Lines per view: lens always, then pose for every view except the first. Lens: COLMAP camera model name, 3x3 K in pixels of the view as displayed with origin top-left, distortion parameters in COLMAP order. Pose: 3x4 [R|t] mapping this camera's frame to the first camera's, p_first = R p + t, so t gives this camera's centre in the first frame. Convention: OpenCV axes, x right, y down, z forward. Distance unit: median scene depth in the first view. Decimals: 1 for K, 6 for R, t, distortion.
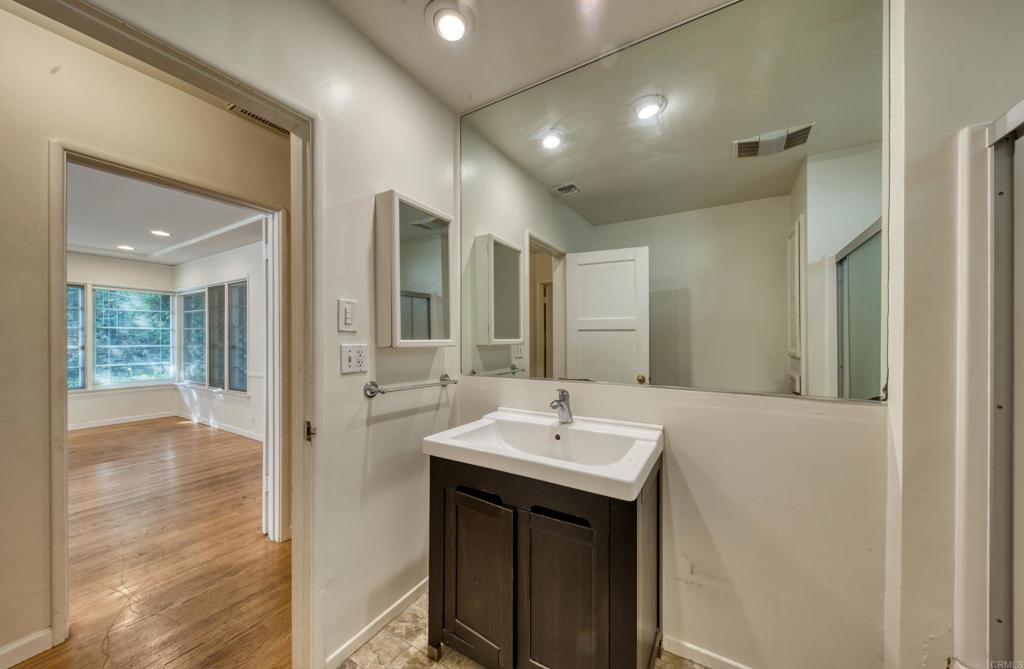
lens RADIAL K [[344.5, 0, 513.1], [0, 344.5, 341.1], [0, 0, 1]] dist [-0.000320, -0.000293]
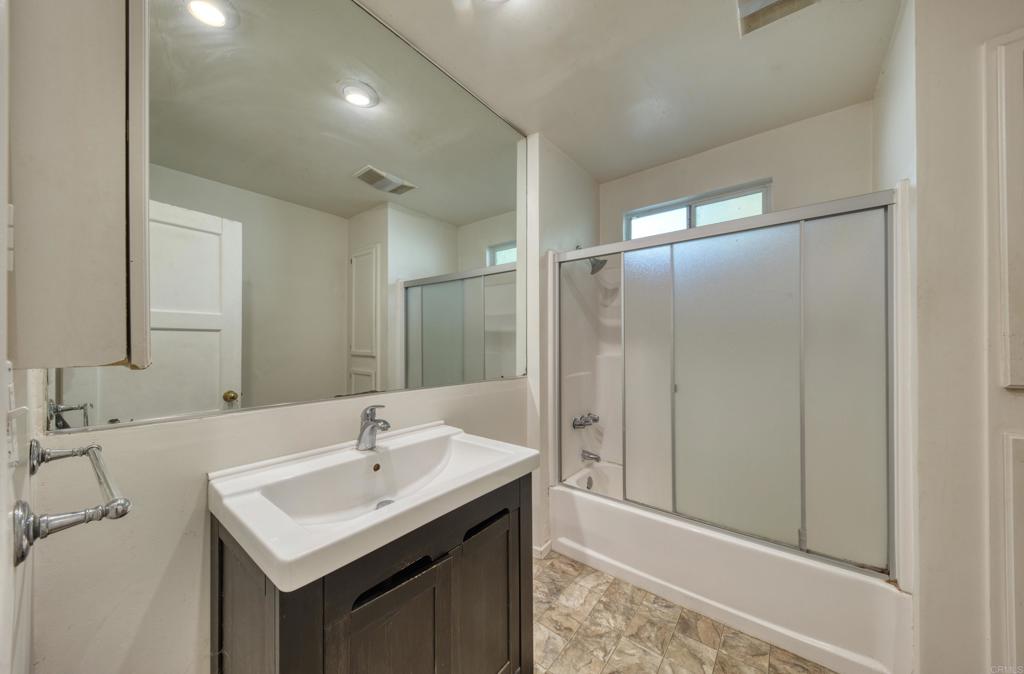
lens RADIAL K [[343.9, 0, 517.5], [0, 343.9, 343.0], [0, 0, 1]] dist [0.019219, -0.008517]
pose [[0.128647, -0.001951, 0.991688, -0.434473], [0.007989, 0.999968, 0.000931, -0.003036], [-0.991658, 0.007803, 0.128659, 0.408860]]
